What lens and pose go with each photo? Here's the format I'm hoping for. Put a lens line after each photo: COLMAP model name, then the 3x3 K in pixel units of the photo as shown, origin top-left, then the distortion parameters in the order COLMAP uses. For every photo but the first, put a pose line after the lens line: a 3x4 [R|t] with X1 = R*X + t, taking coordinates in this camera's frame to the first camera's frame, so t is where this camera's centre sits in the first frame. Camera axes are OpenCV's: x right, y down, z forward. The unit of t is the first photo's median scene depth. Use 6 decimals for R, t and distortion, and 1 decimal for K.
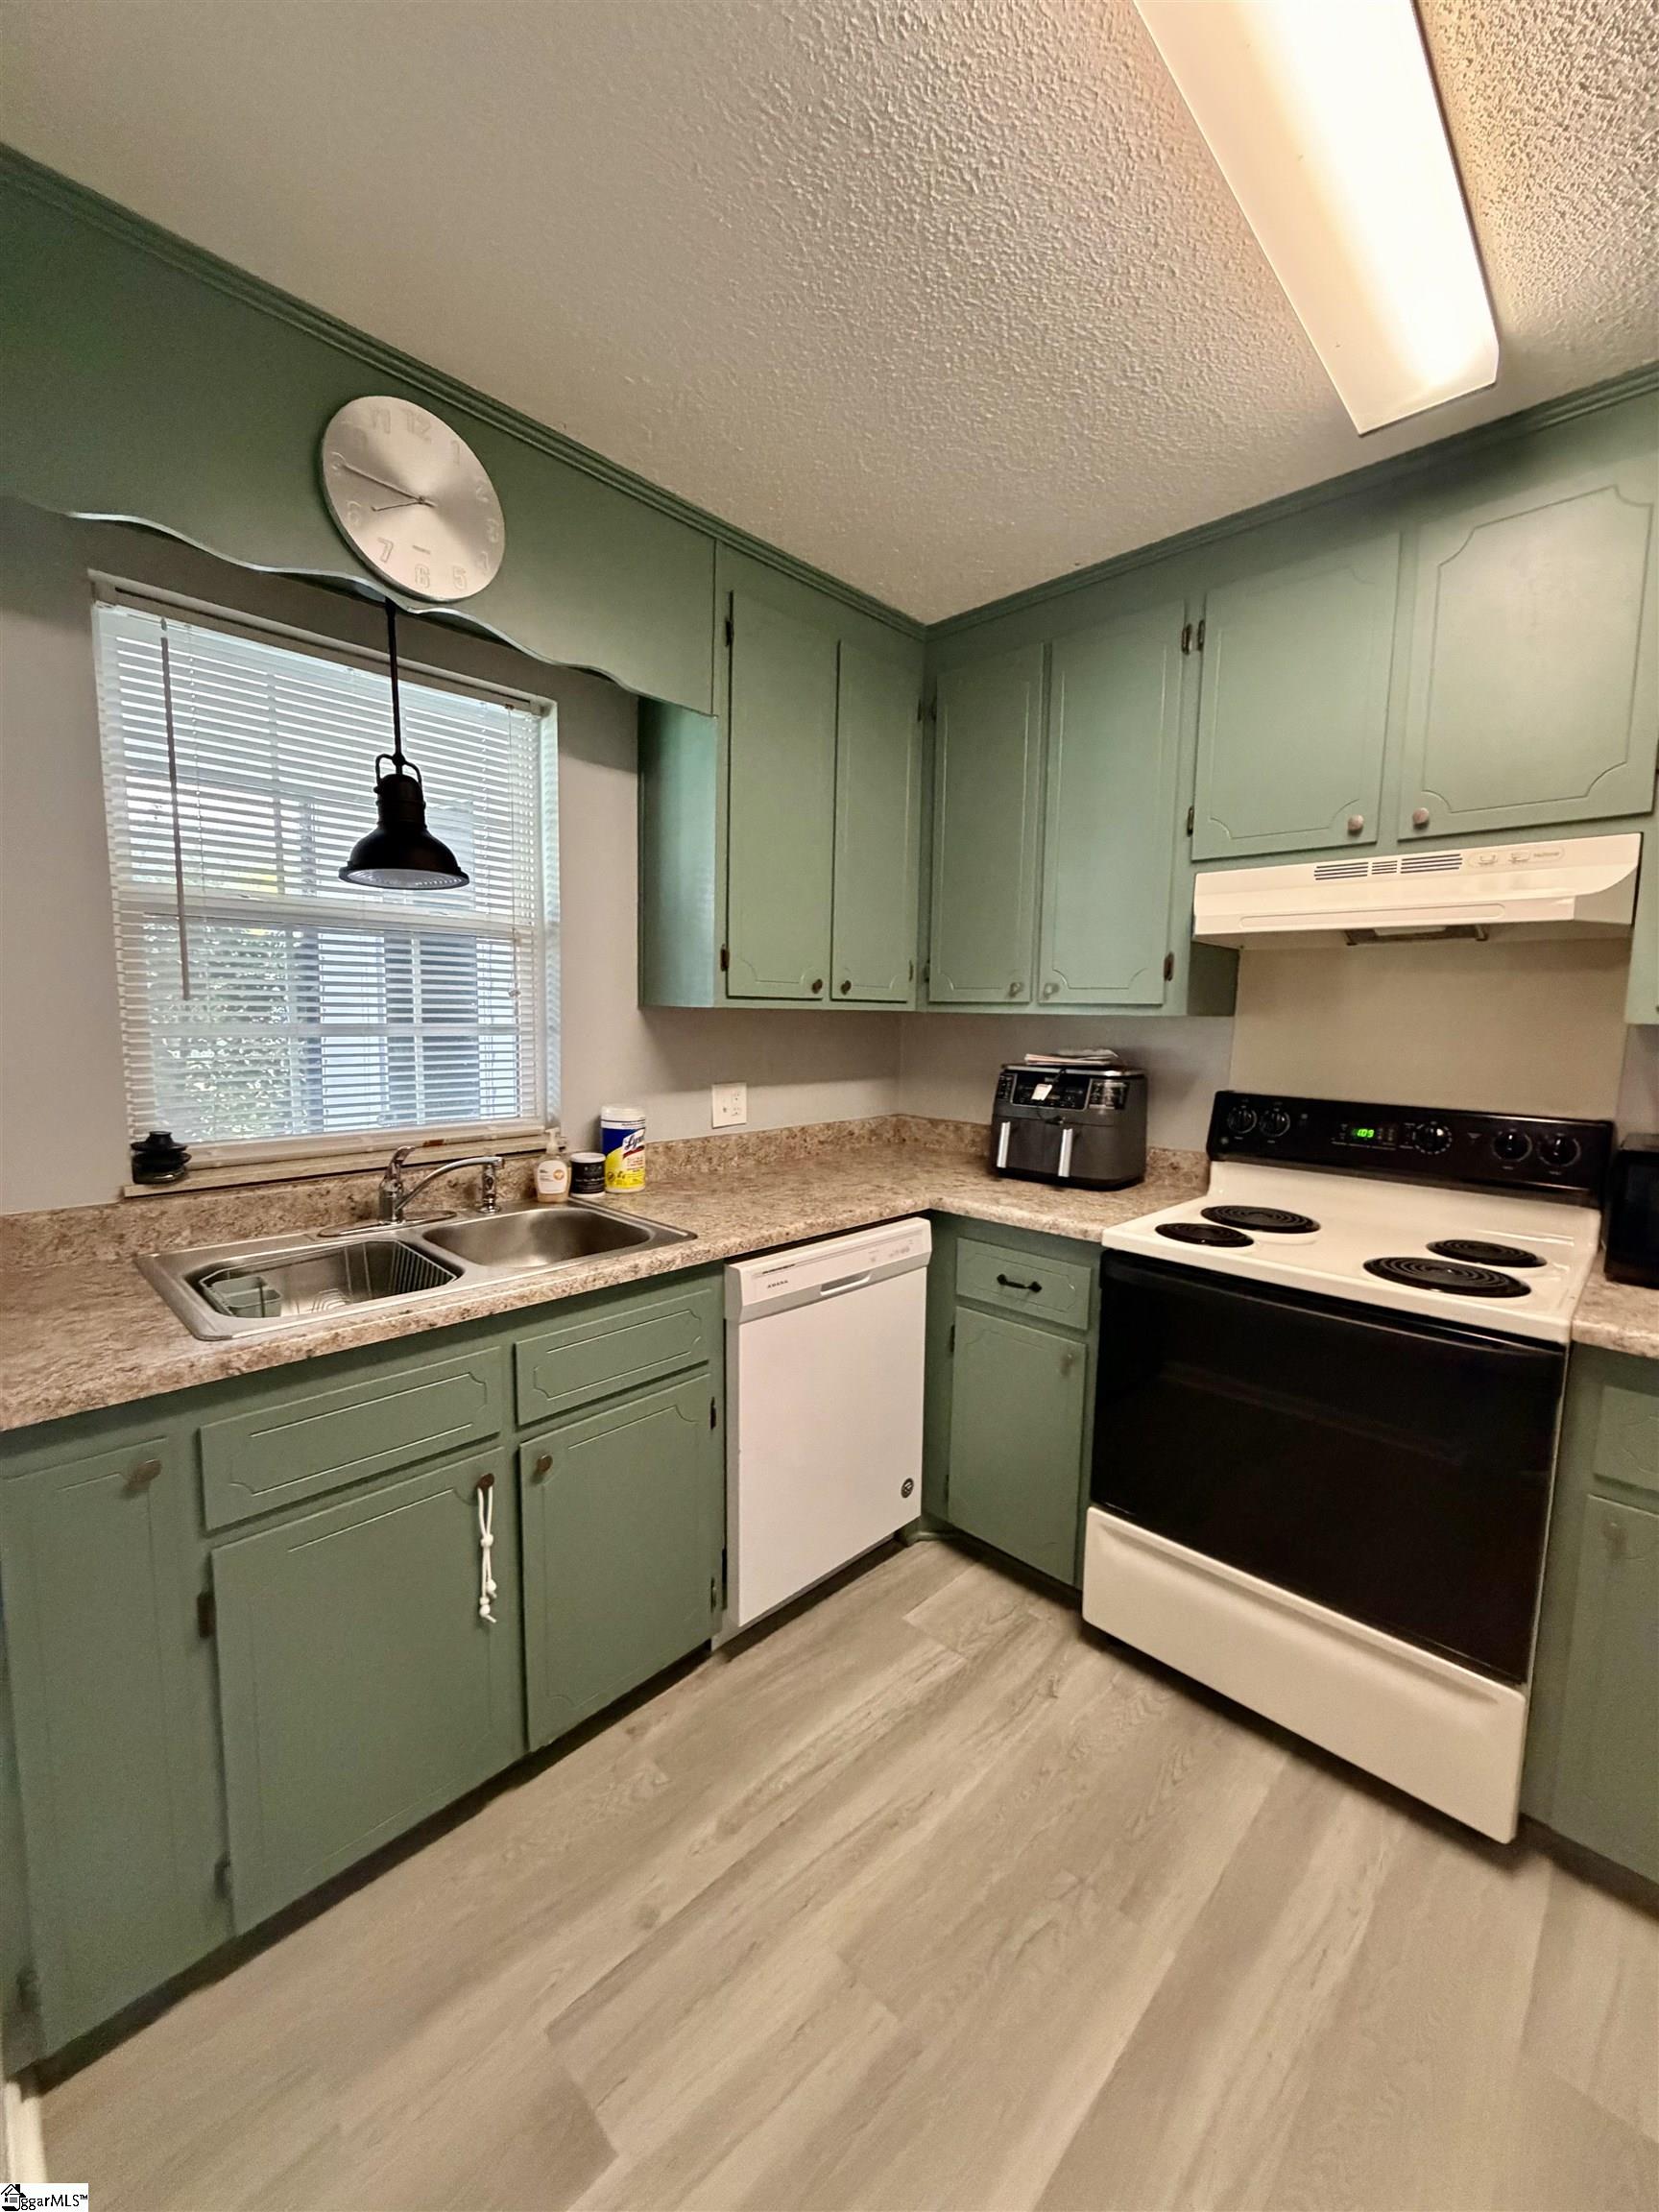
lens RADIAL K [[885.2, 0, 830.9], [0, 885.2, 1104.7], [0, 0, 1]] dist [0.001601, -0.000114]
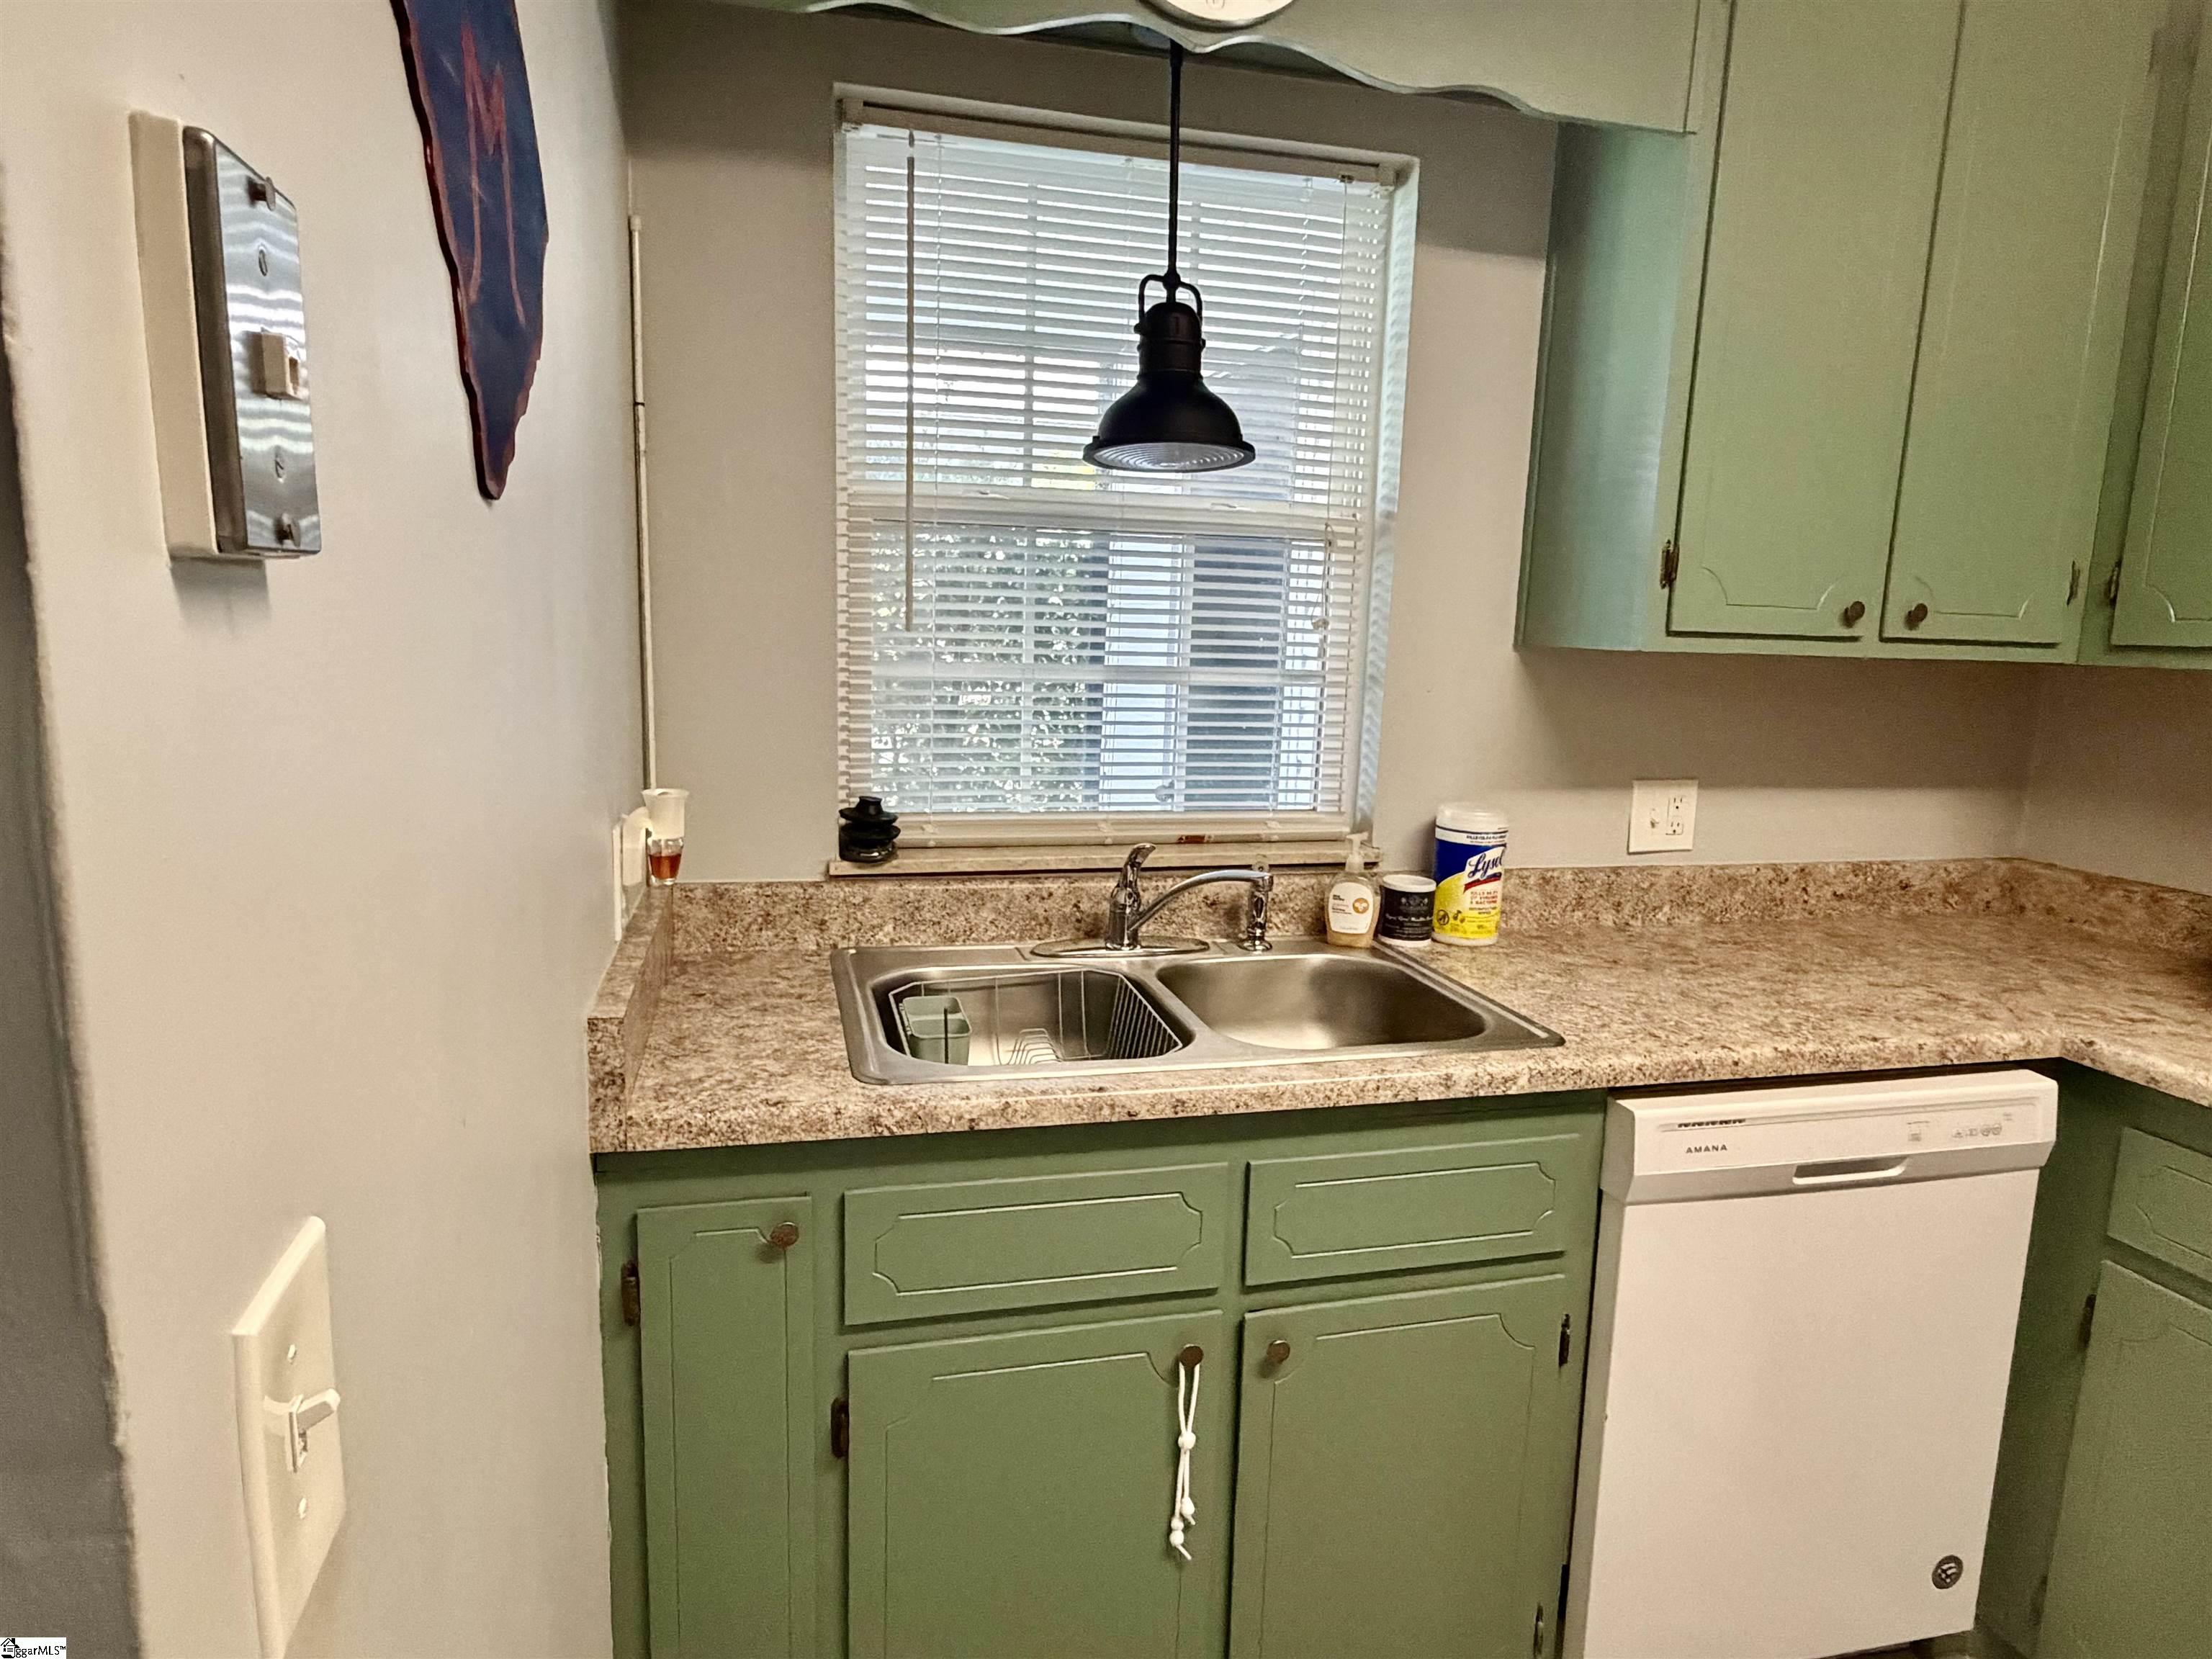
lens RADIAL K [[1305.4, 0, 1103.2], [0, 1305.4, 831.6], [0, 0, 1]] dist [-0.000376, 0.001713]
pose [[0.851650, 0.090847, -0.516177, 0.023274], [-0.071042, 0.995783, 0.058045, -0.019264], [0.519274, -0.012764, 0.854513, 0.097592]]
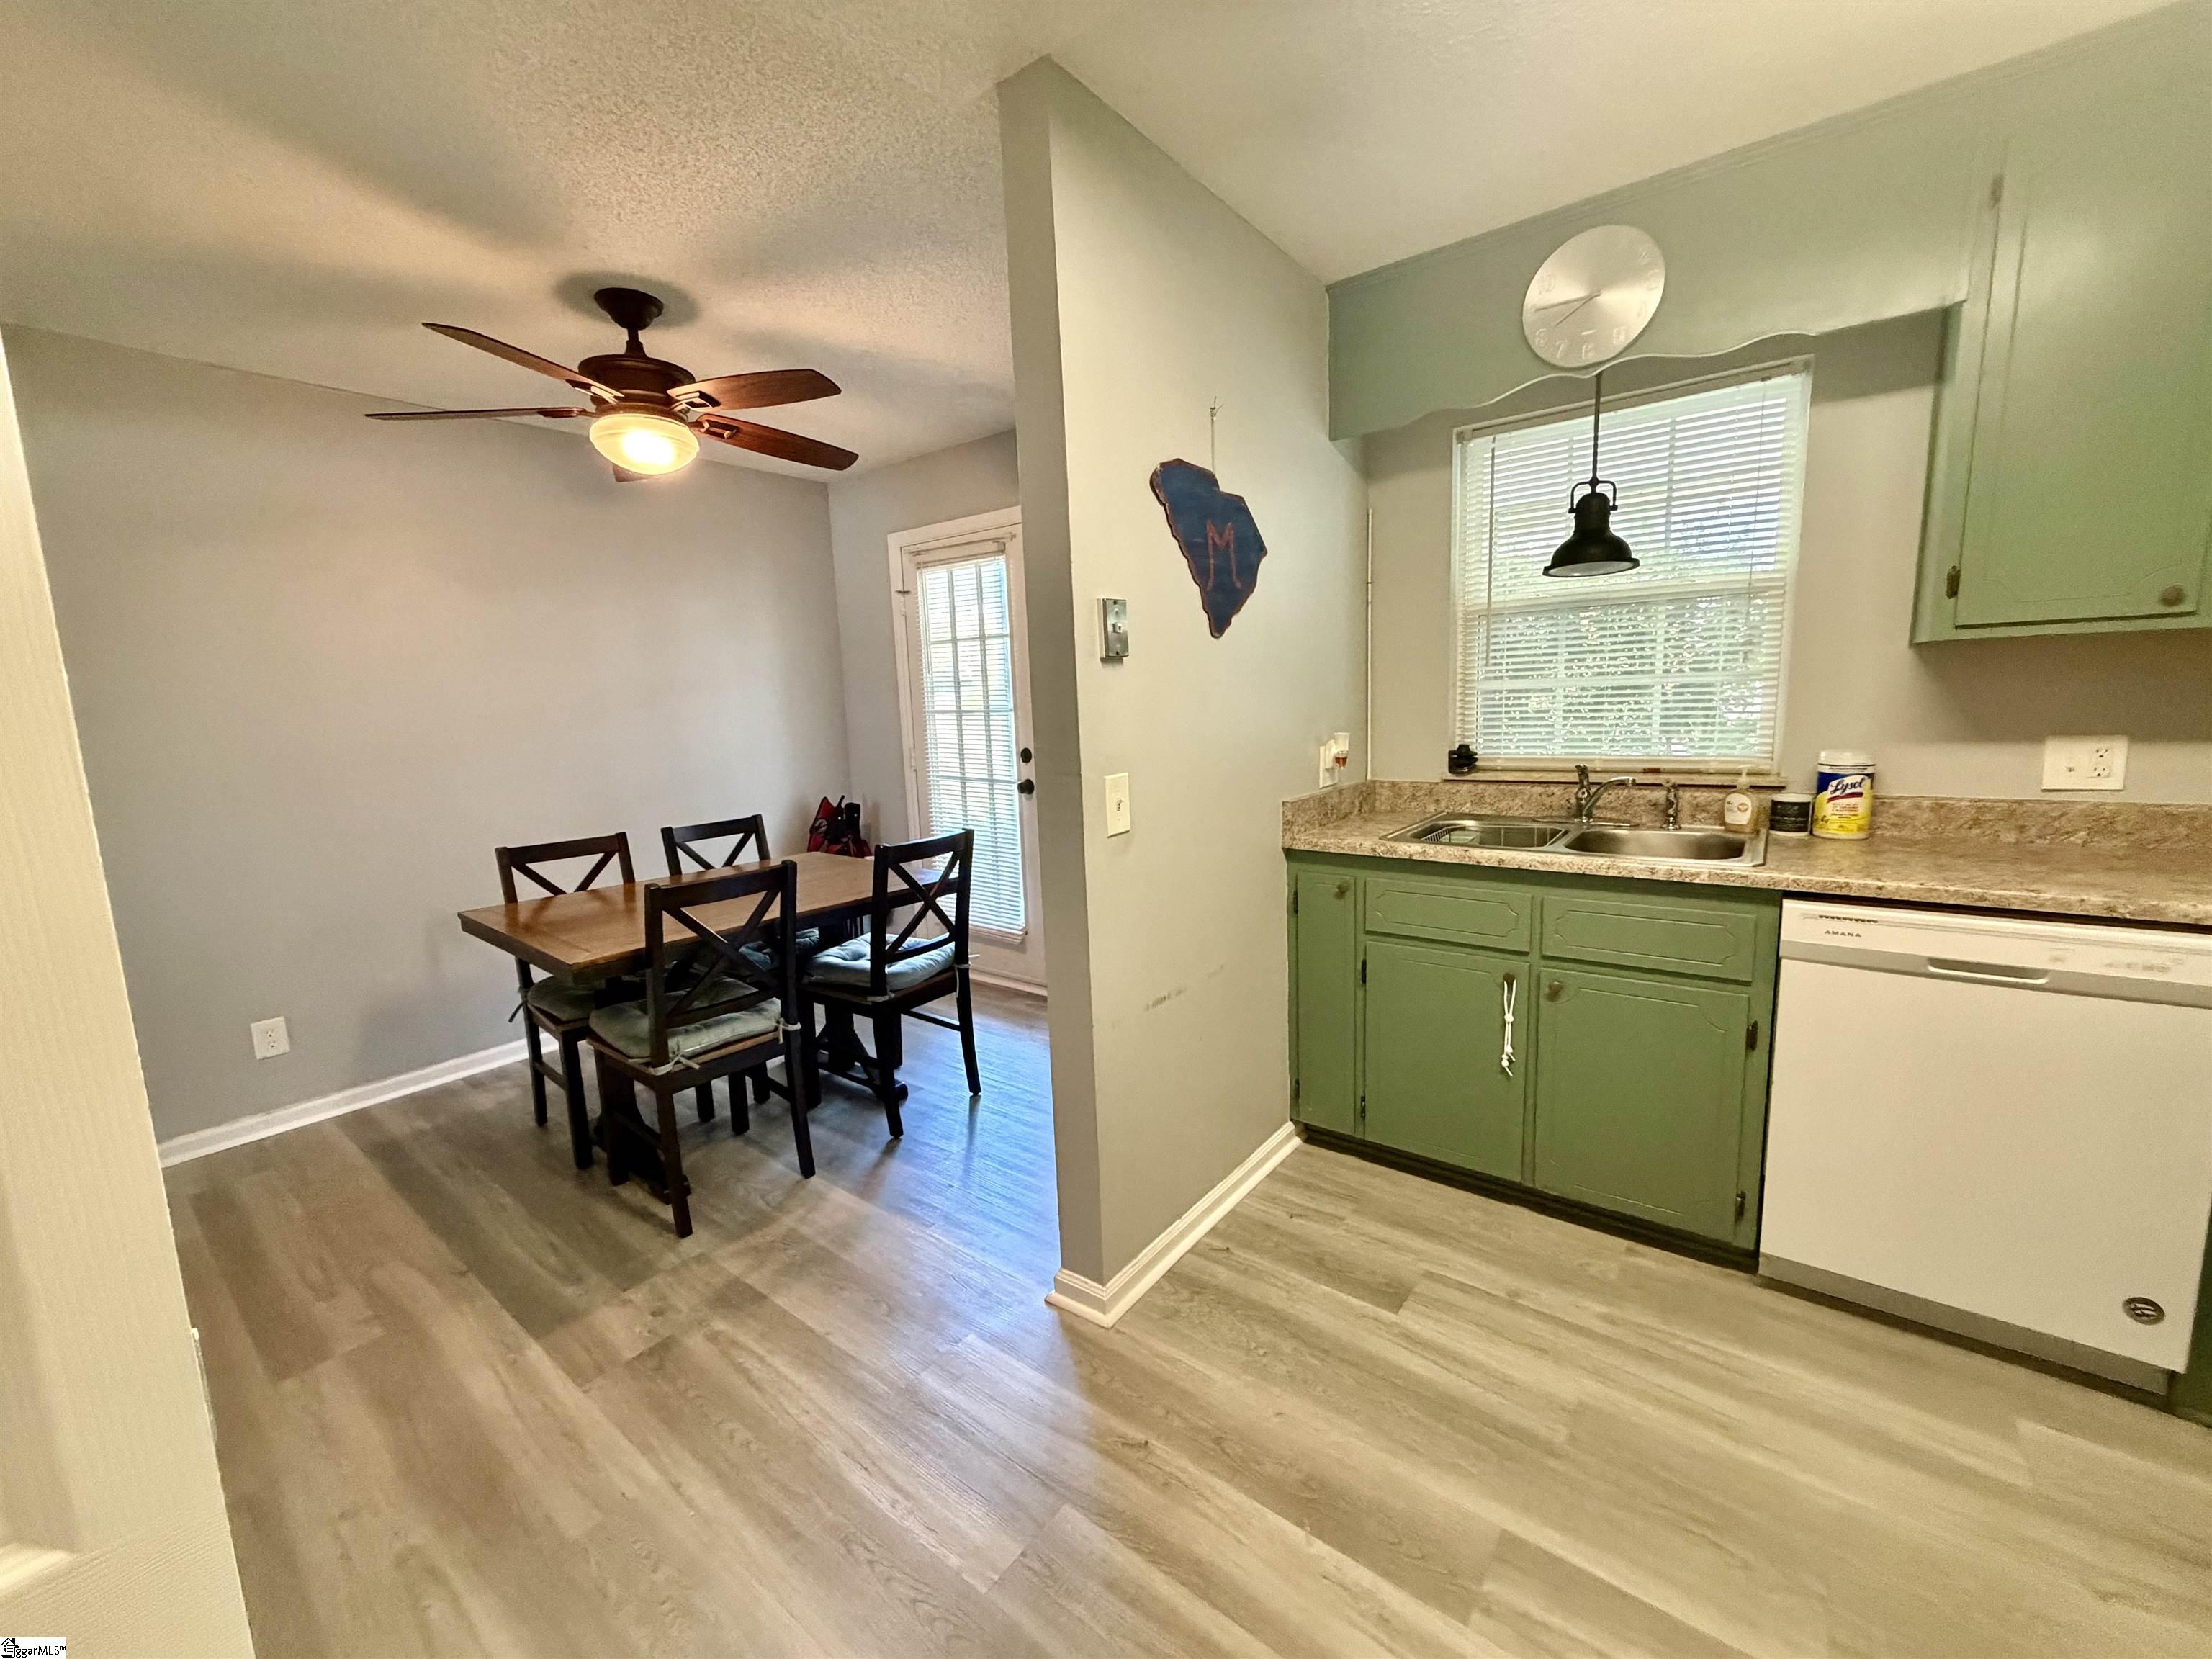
lens RADIAL K [[885.2, 0, 1093.5], [0, 885.2, 827.1], [0, 0, 1]] dist [0.001601, -0.000114]
pose [[0.102905, 0.125133, -0.986789, 0.794548], [-0.067703, 0.990636, 0.118560, 0.030670], [0.992384, 0.054608, 0.110413, 0.090643]]
